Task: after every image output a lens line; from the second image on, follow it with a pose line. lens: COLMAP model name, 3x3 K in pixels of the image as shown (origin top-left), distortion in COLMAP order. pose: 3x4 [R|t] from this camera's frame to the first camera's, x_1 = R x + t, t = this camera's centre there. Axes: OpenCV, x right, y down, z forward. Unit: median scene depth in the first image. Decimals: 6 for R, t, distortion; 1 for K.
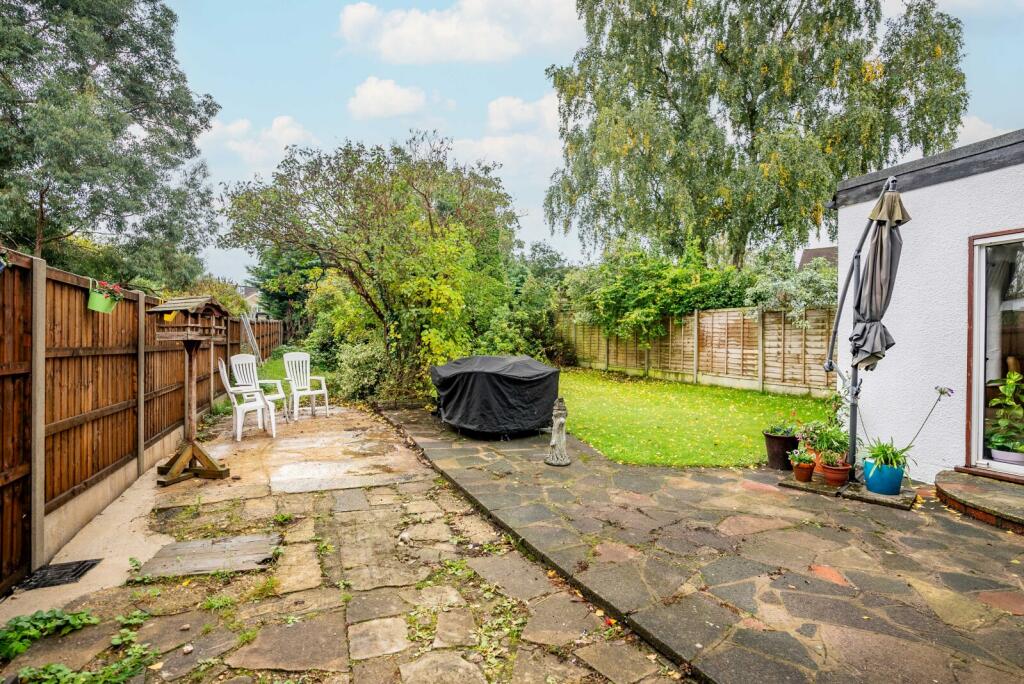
lens RADIAL K [[479.8, 0, 510.2], [0, 479.8, 342.8], [0, 0, 1]] dist [0.001780, 0.000731]
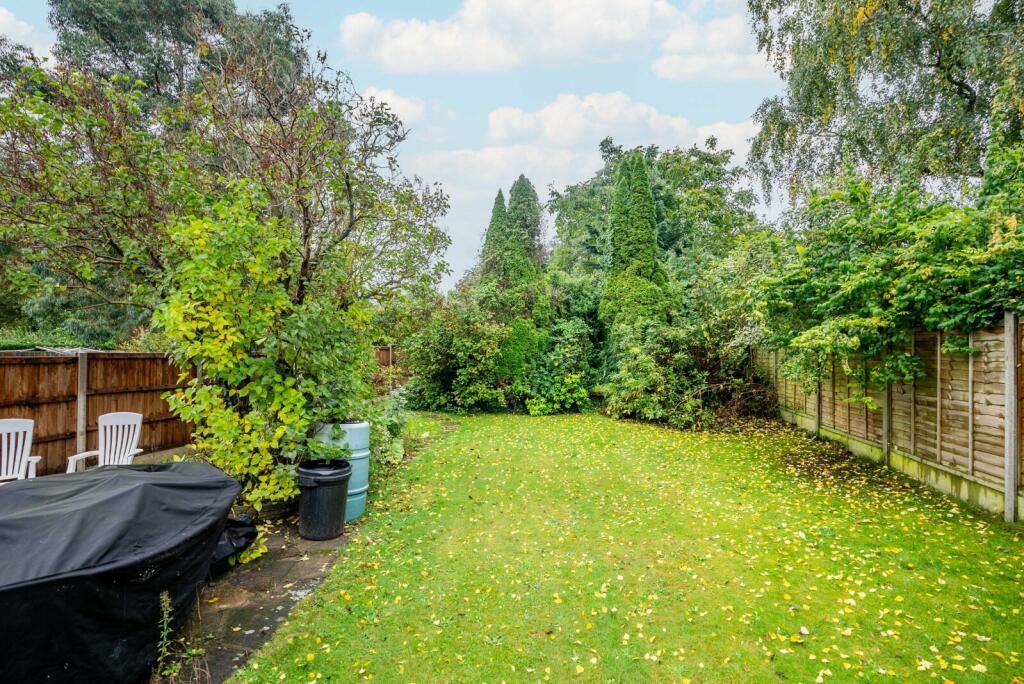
lens RADIAL K [[479.8, 0, 515.8], [0, 479.8, 348.9], [0, 0, 1]] dist [0.001780, 0.000731]
pose [[0.848731, -0.009204, -0.528745, 0.250388], [0.002328, 0.999904, -0.013668, -0.037490], [0.528820, 0.010370, 0.848670, 0.472711]]
